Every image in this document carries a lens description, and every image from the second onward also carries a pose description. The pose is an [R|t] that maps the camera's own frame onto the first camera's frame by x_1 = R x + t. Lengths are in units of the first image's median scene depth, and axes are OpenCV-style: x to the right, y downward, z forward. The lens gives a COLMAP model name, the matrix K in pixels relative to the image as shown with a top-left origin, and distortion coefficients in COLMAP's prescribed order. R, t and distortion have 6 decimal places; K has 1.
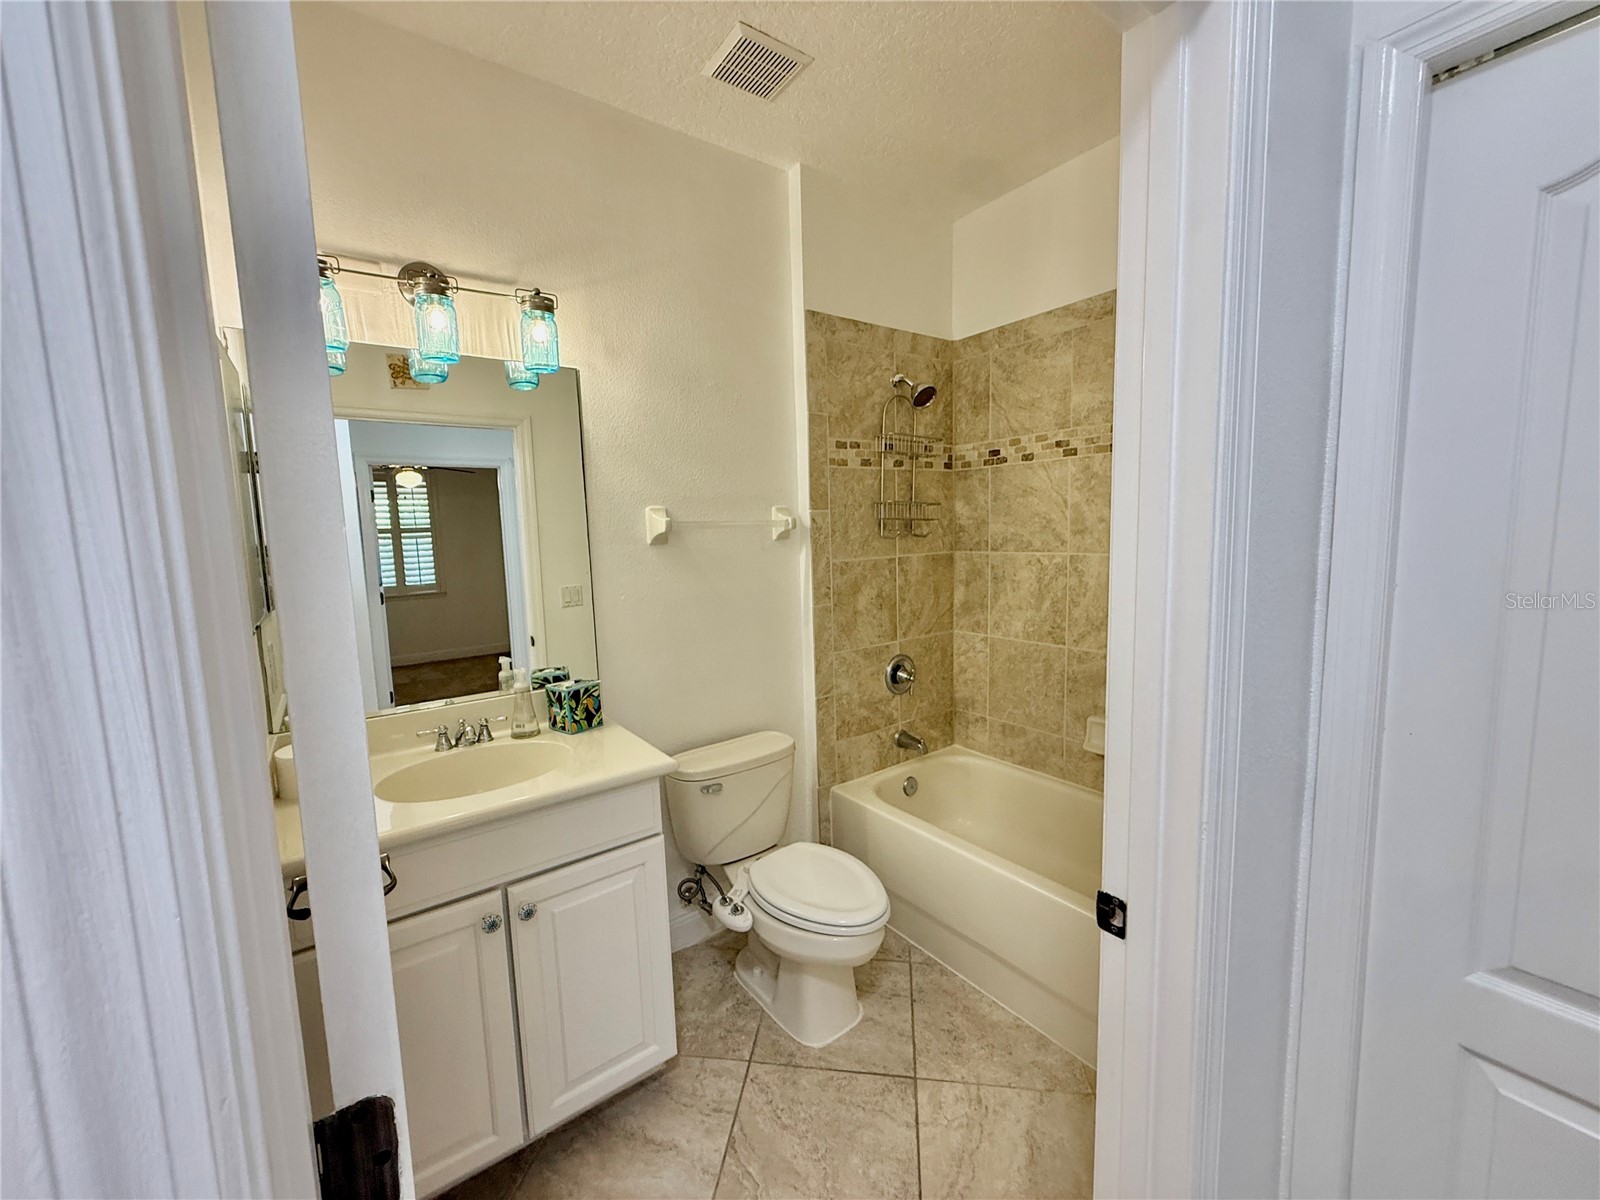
lens RADIAL K [[639.4, 0, 803.6], [0, 639.4, 605.2], [0, 0, 1]] dist [-0.002676, 0.001093]
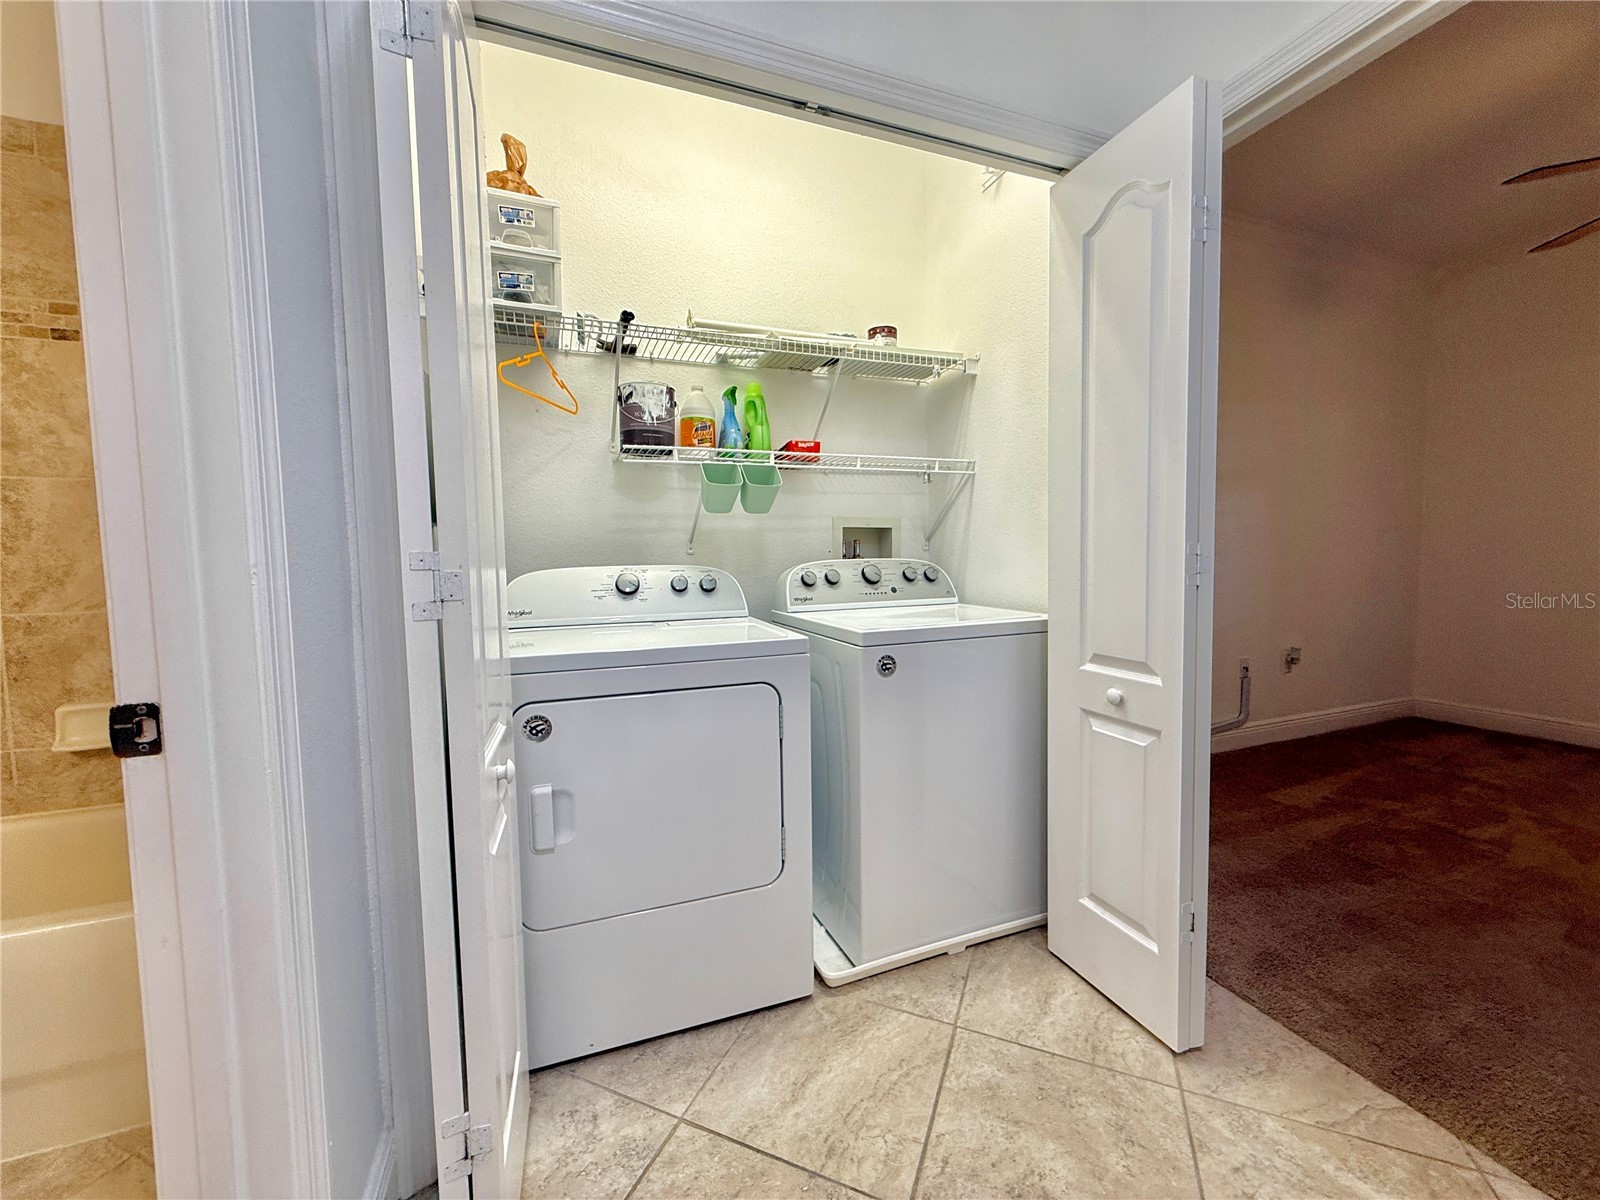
lens RADIAL K [[639.4, 0, 795.9], [0, 639.4, 600.1], [0, 0, 1]] dist [-0.002676, 0.001093]
pose [[0.268494, -0.039169, 0.962485, -0.017392], [0.119292, 0.992834, 0.007126, 0.180281], [-0.955866, 0.112903, 0.271242, 0.004934]]
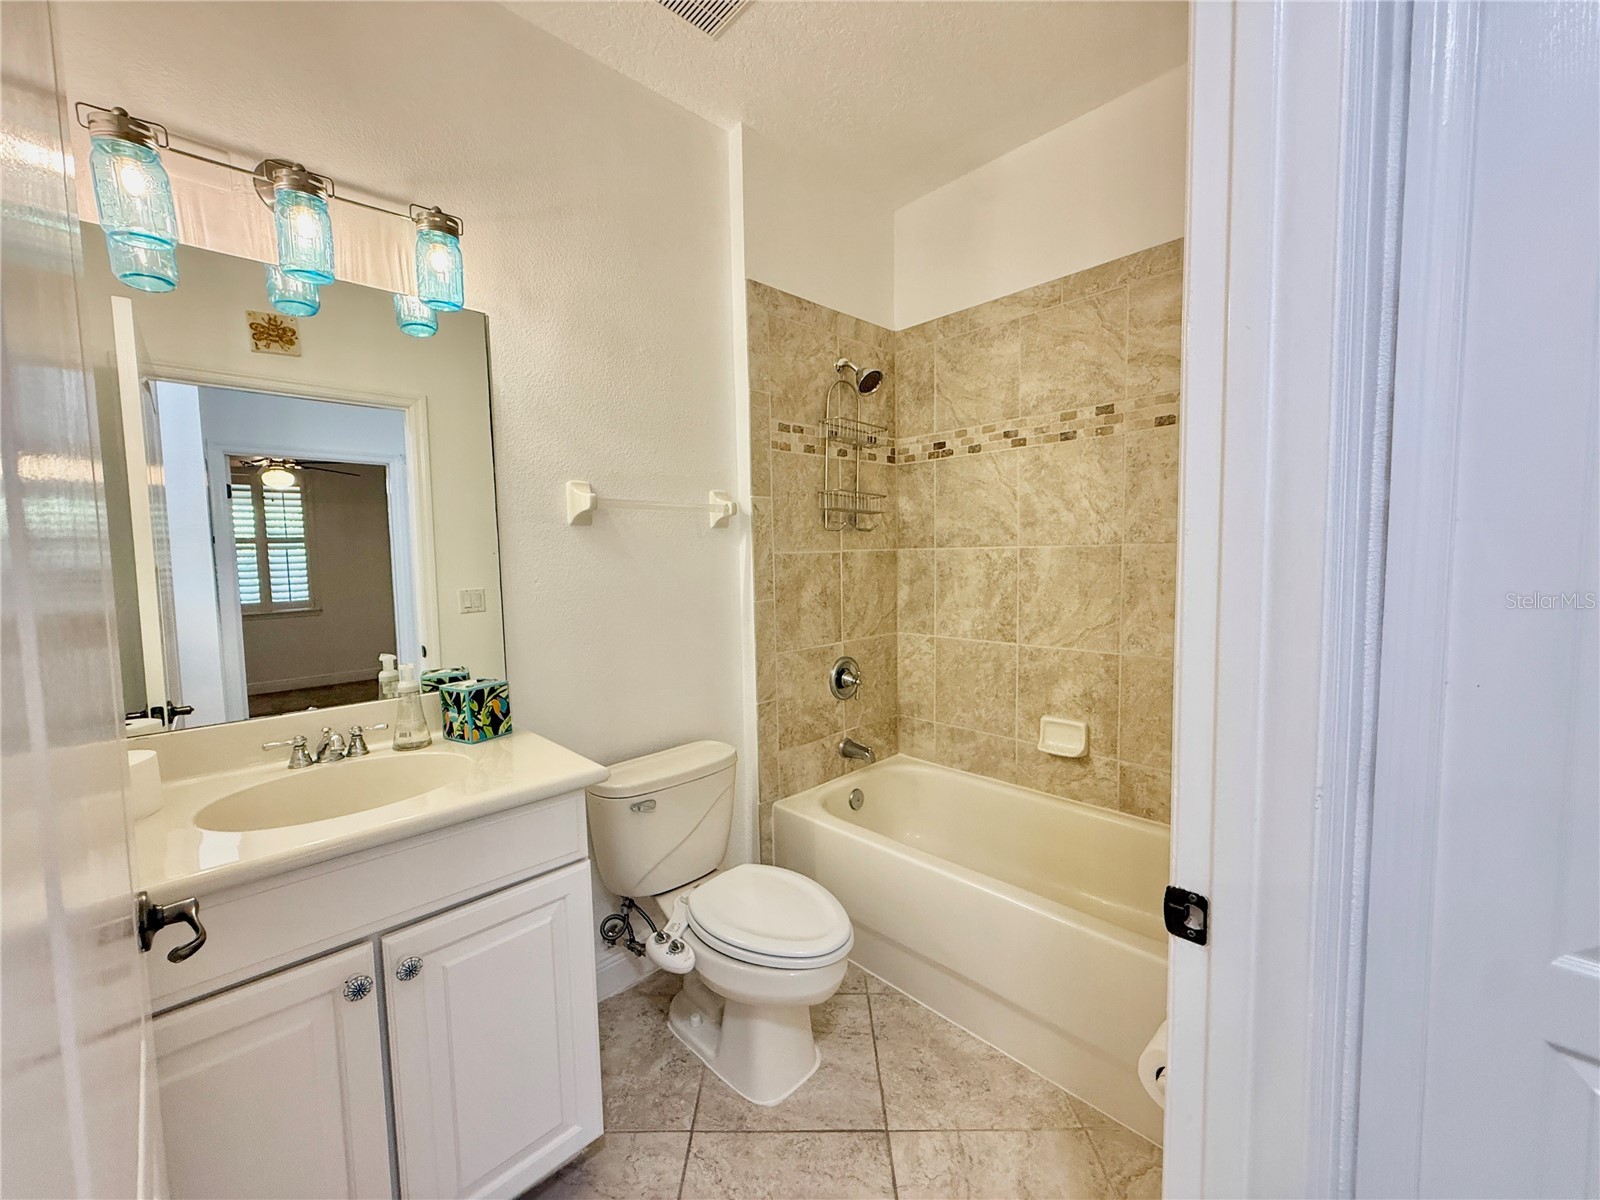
lens RADIAL K [[639.4, 0, 804.3], [0, 639.4, 602.6], [0, 0, 1]] dist [-0.002676, 0.001093]
pose [[0.991000, -0.000693, 0.133858, -0.044341], [0.006649, 0.999007, -0.044057, 0.053243], [-0.133695, 0.044550, 0.990021, 0.107917]]
